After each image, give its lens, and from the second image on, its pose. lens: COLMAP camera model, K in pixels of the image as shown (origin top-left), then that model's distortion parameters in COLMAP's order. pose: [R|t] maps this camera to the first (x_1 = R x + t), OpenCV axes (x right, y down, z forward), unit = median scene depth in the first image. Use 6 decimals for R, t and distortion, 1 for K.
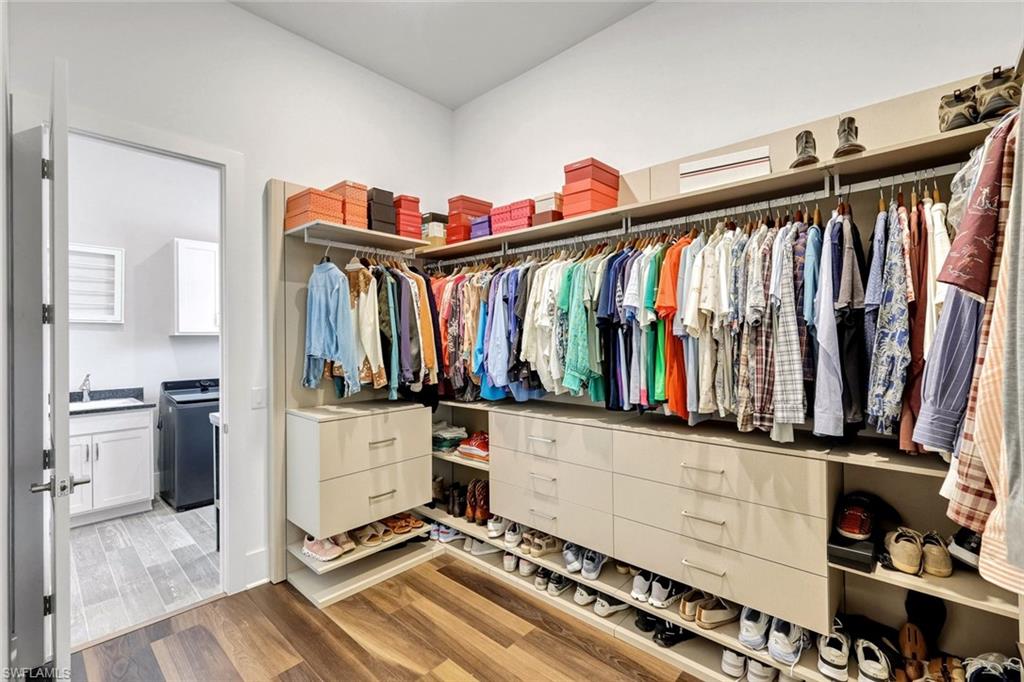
lens RADIAL K [[445.1, 0, 511.3], [0, 445.1, 337.9], [0, 0, 1]] dist [0.001772, 0.000258]
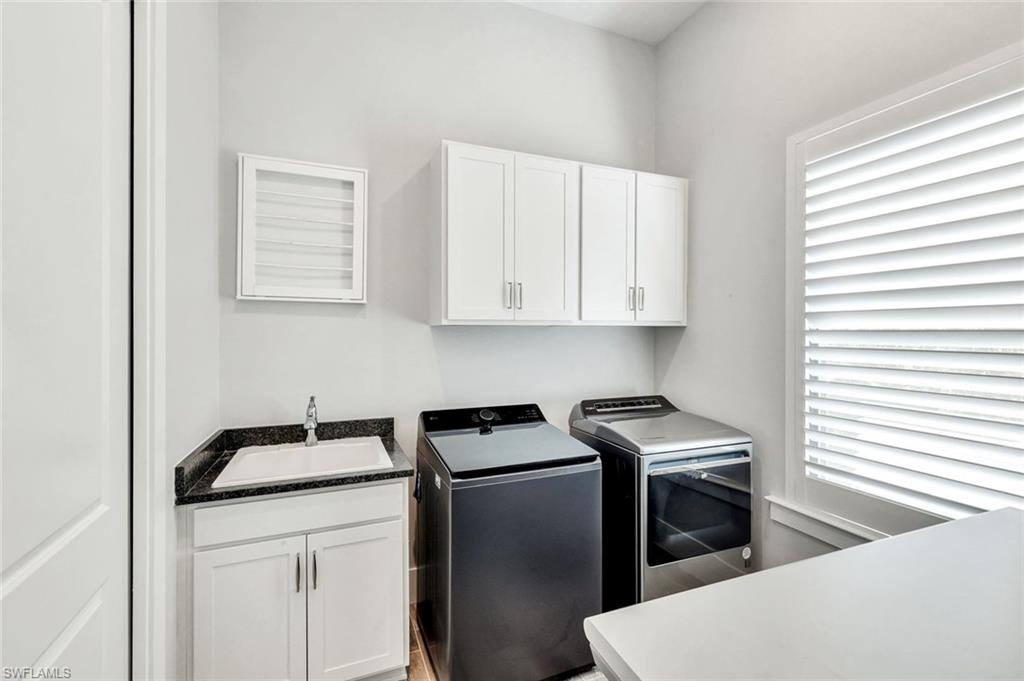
lens RADIAL K [[445.1, 0, 512.2], [0, 445.1, 336.1], [0, 0, 1]] dist [0.001772, 0.000258]
pose [[0.903855, 0.012278, -0.427663, -0.471249], [-0.006840, 0.999875, 0.014250, -0.001192], [0.427784, -0.009955, 0.903826, 0.580445]]
